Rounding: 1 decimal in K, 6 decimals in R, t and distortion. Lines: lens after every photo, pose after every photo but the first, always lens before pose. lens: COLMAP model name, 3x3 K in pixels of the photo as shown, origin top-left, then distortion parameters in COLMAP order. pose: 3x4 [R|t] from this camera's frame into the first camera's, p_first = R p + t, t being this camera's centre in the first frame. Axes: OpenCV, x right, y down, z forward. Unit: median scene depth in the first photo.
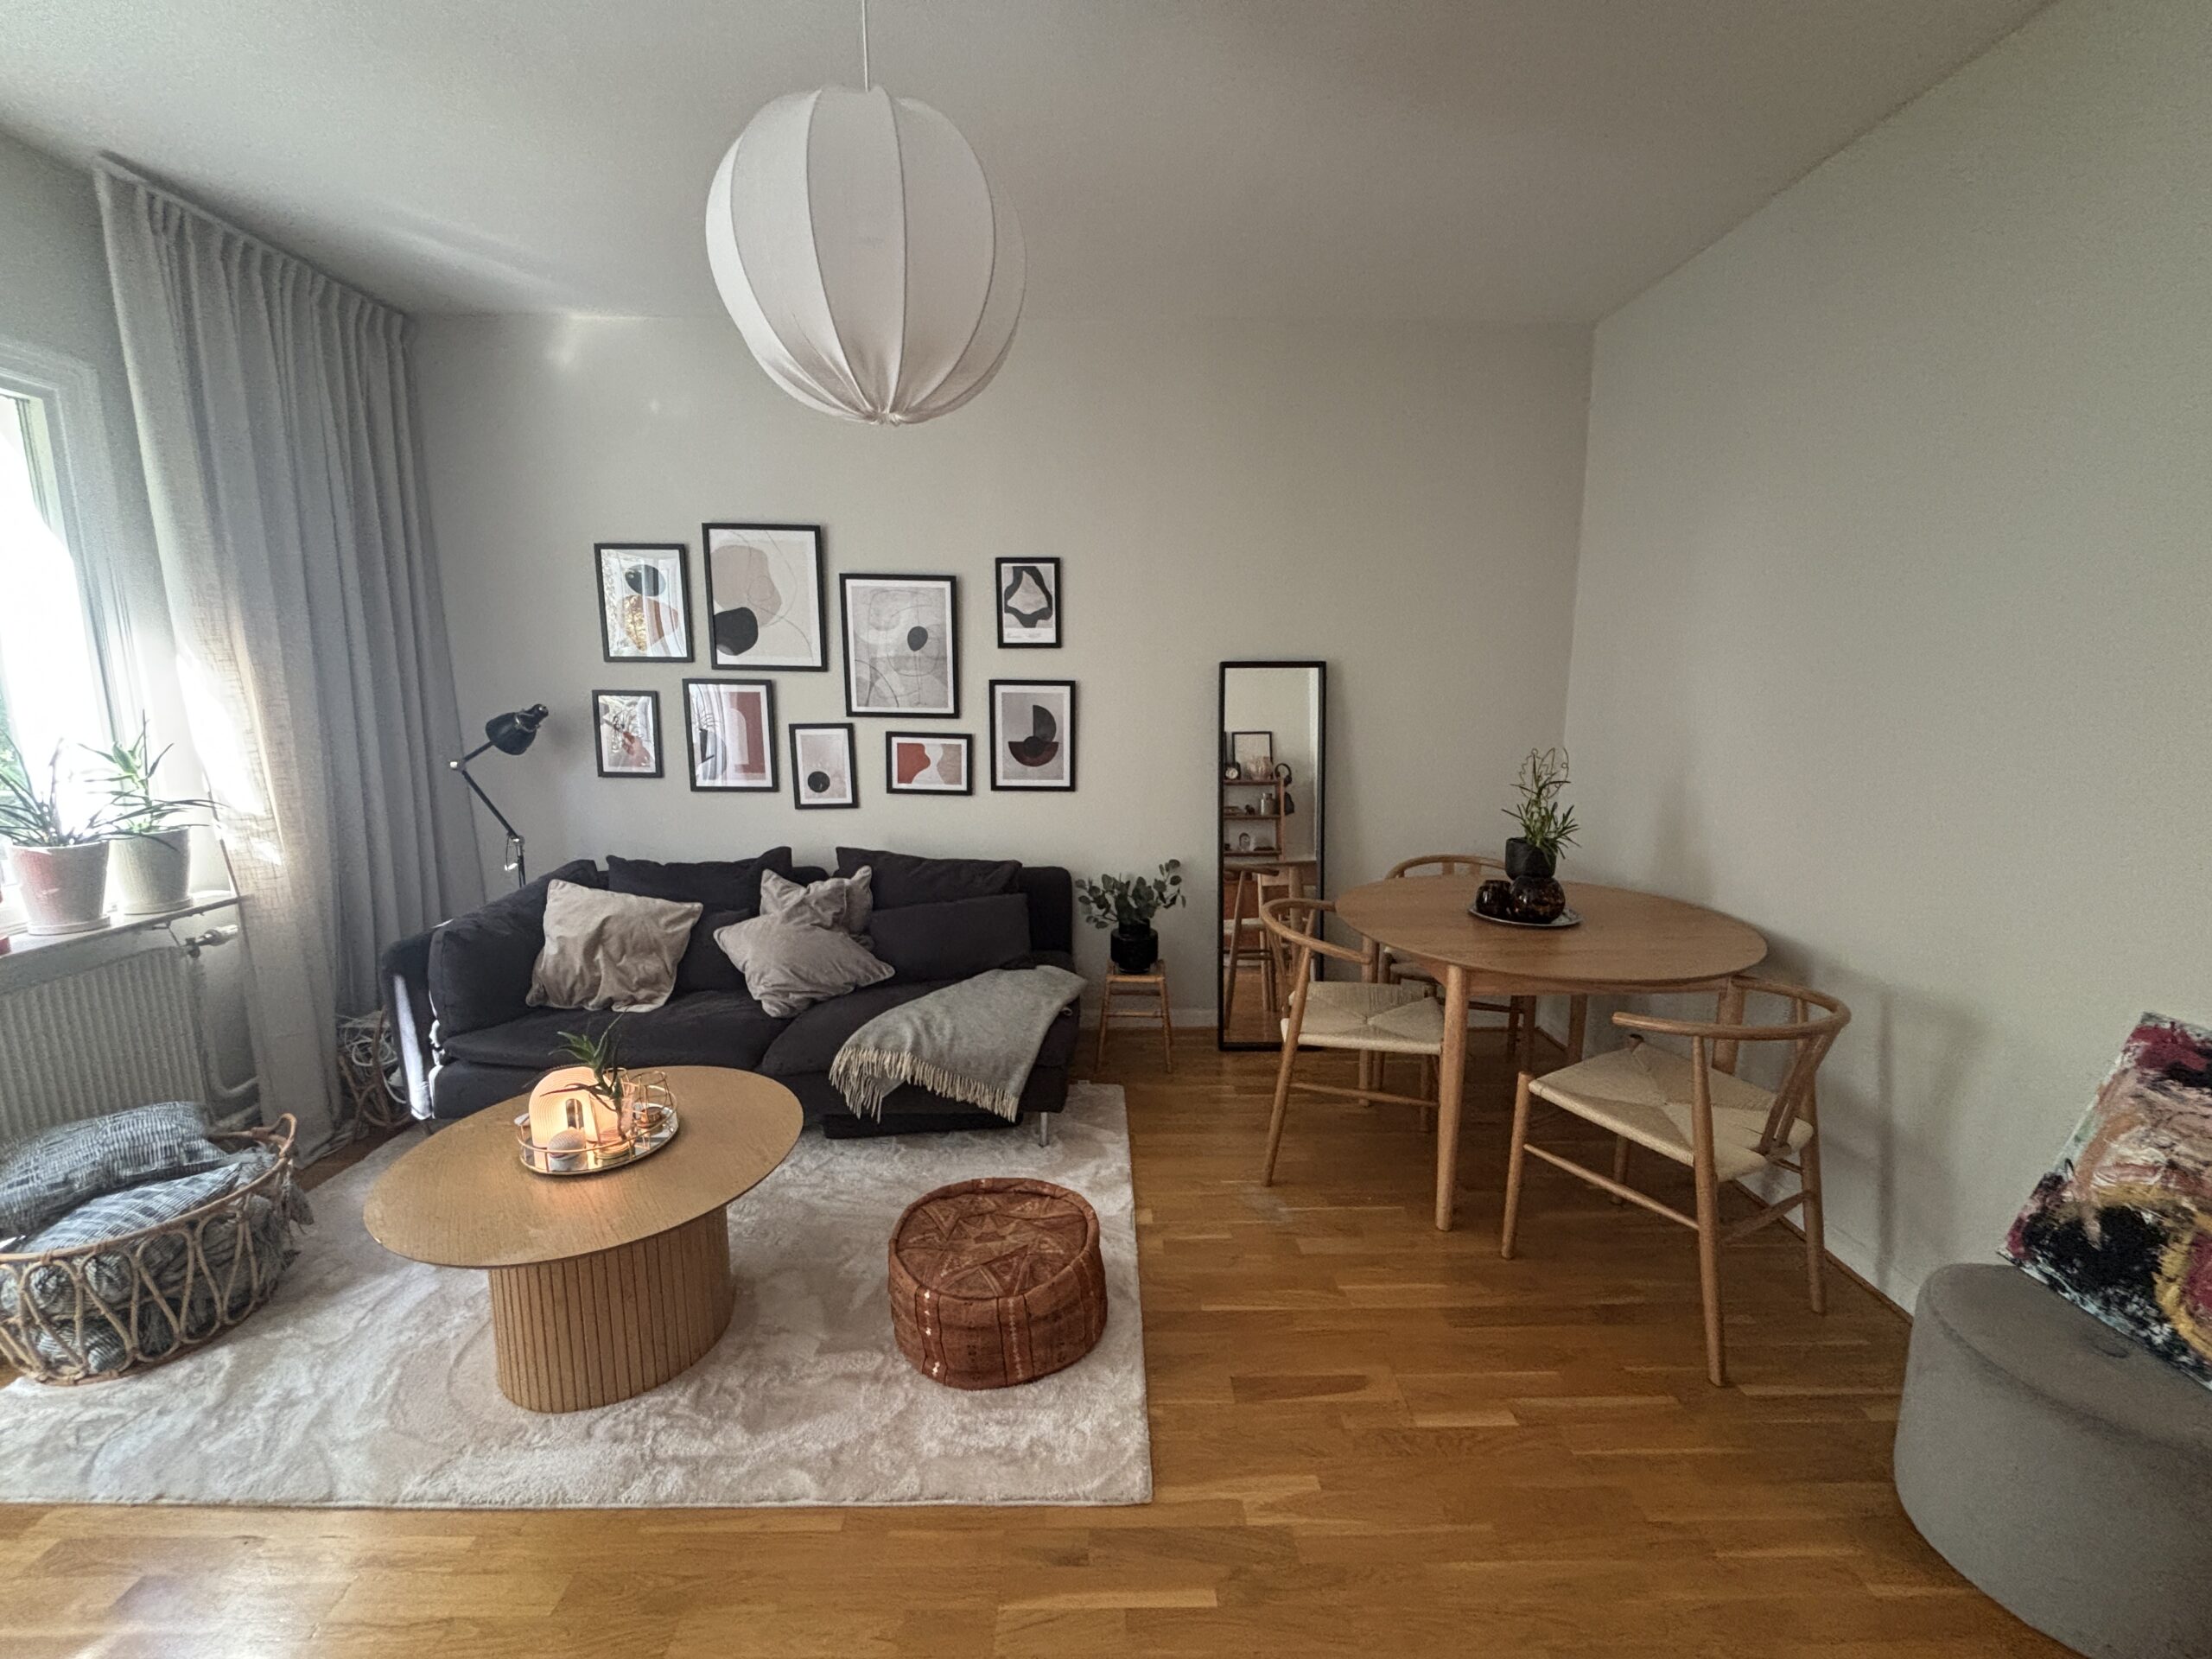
lens RADIAL K [[886.5, 0, 1106.0], [0, 886.5, 829.5], [0, 0, 1]] dist [0.029249, -0.008908]
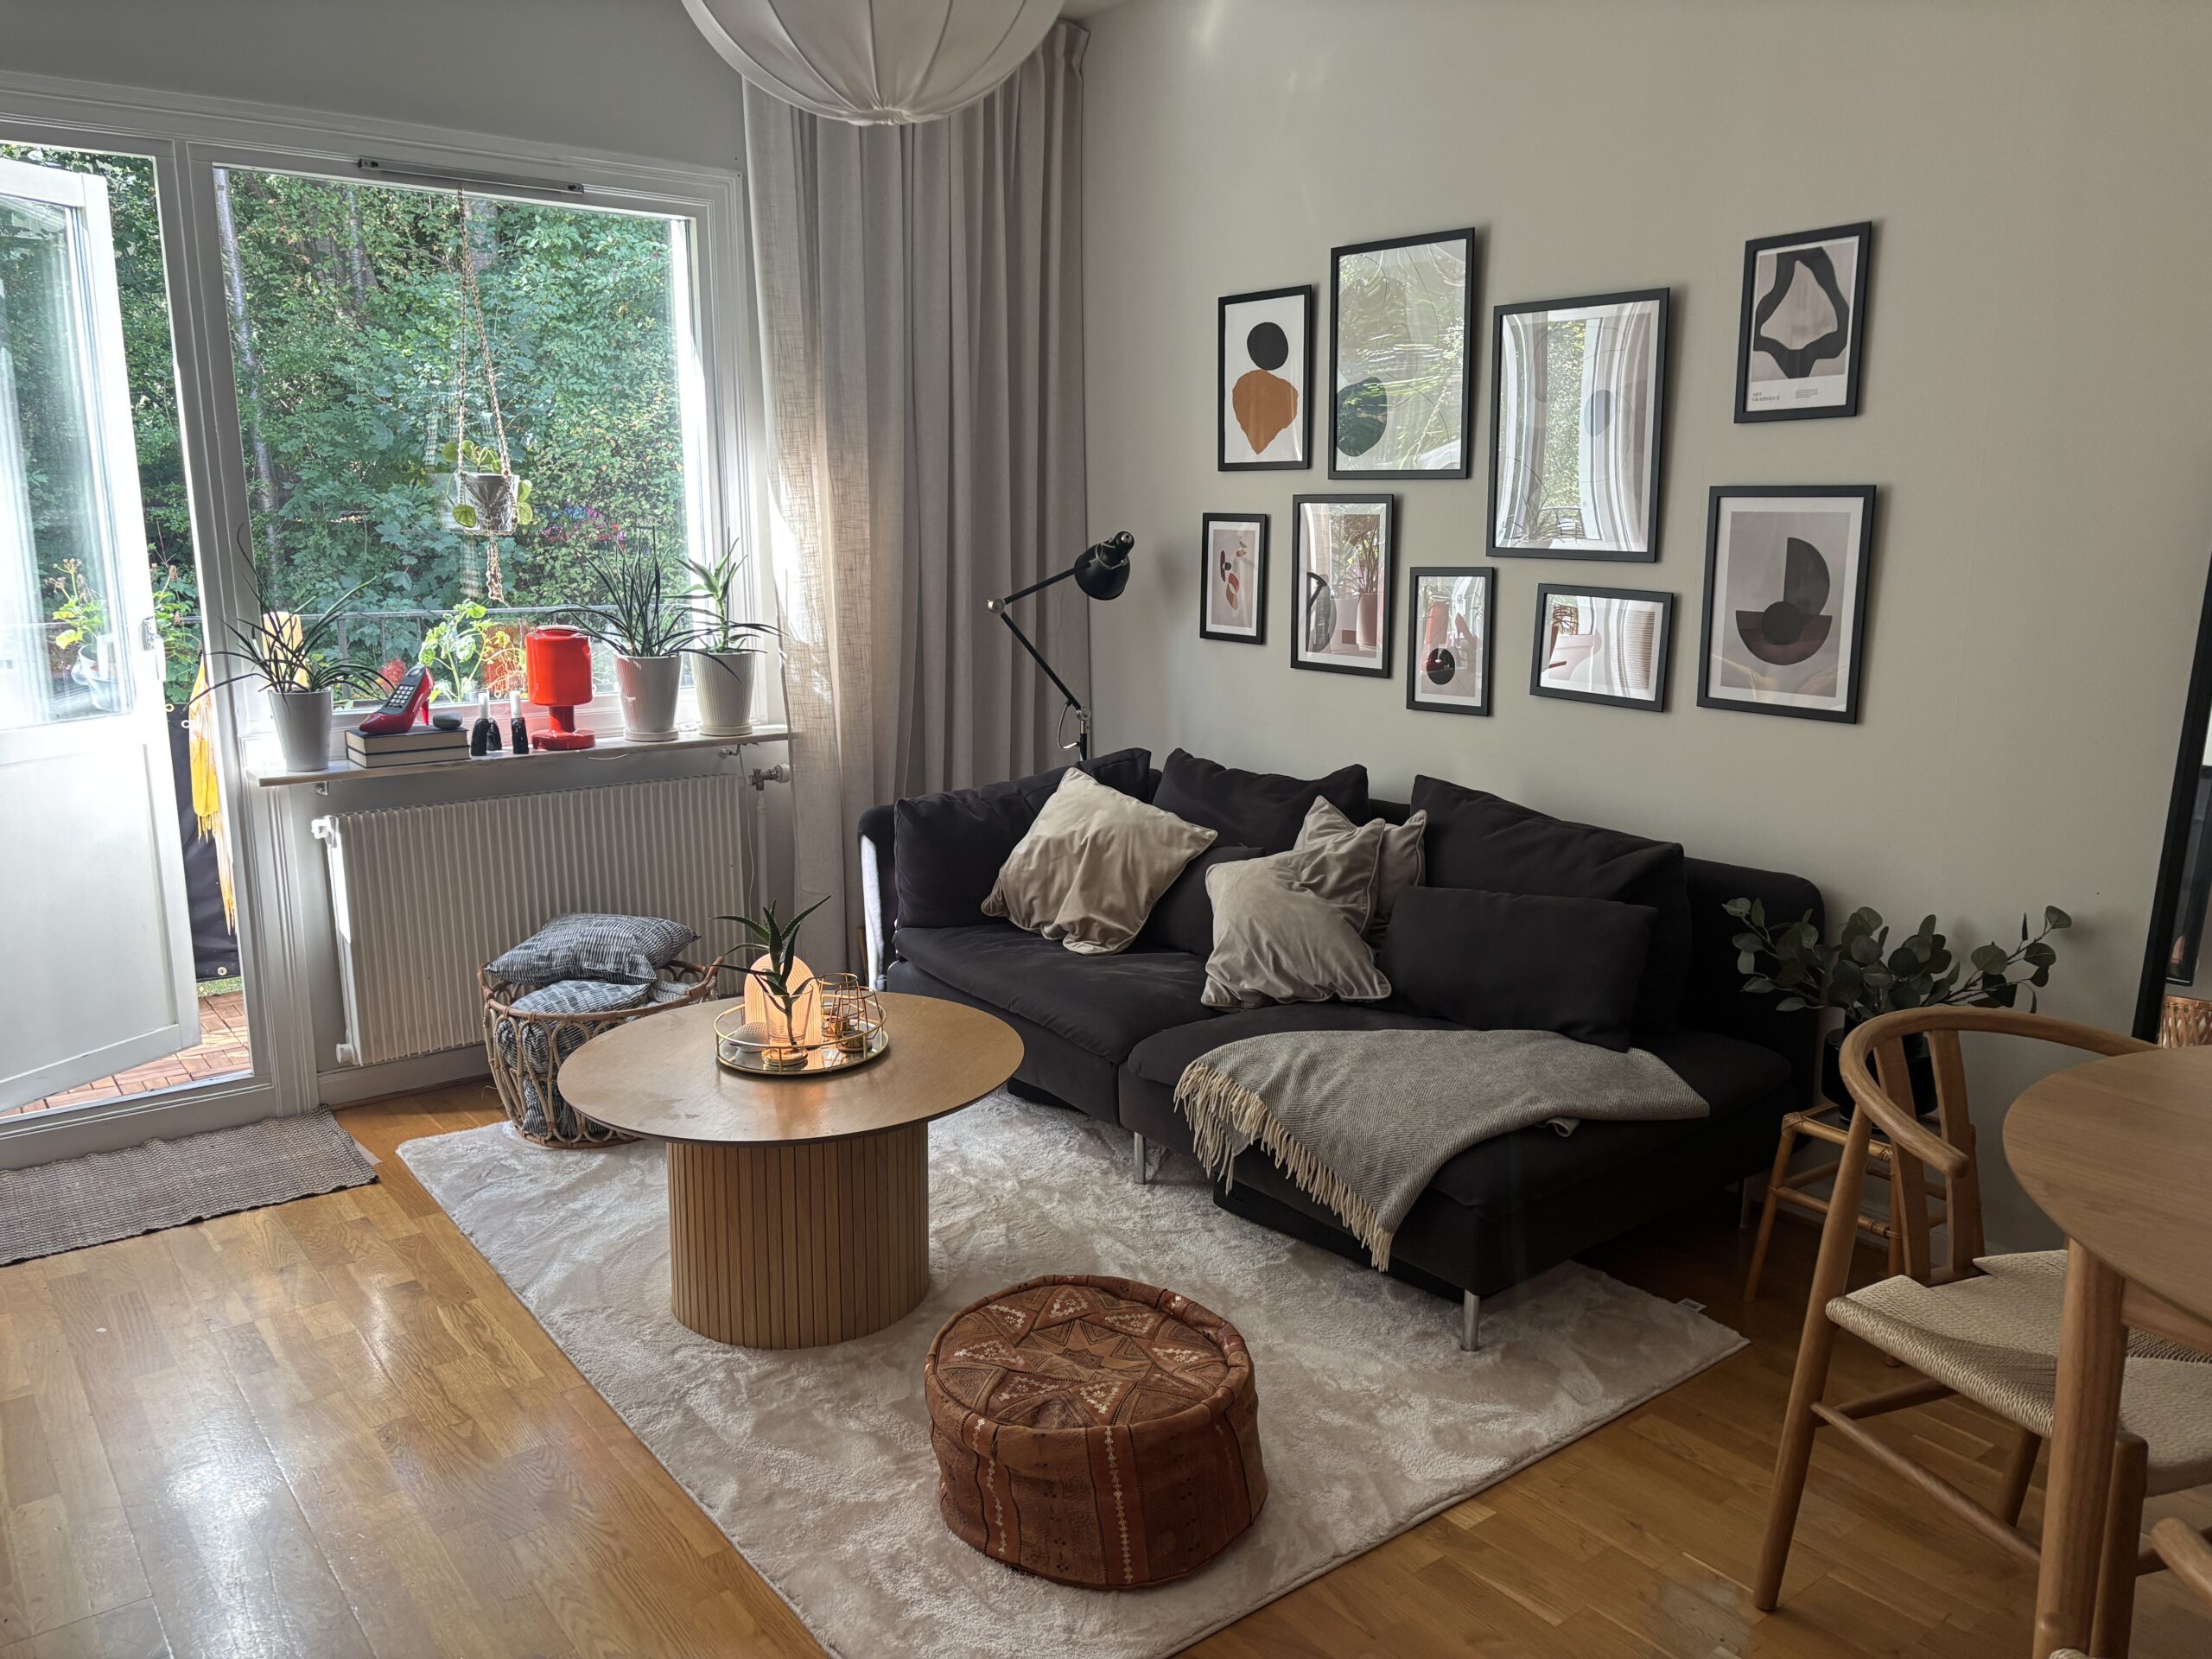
lens RADIAL K [[1701.0, 0, 1190.1], [0, 1701.0, 843.7], [0, 0, 1]] dist [0.153135, -0.334540]
pose [[0.610150, 0.149380, -0.778076, 0.548176], [-0.130134, 0.987622, 0.087562, -0.016669], [0.781526, 0.047828, 0.622037, 0.183422]]
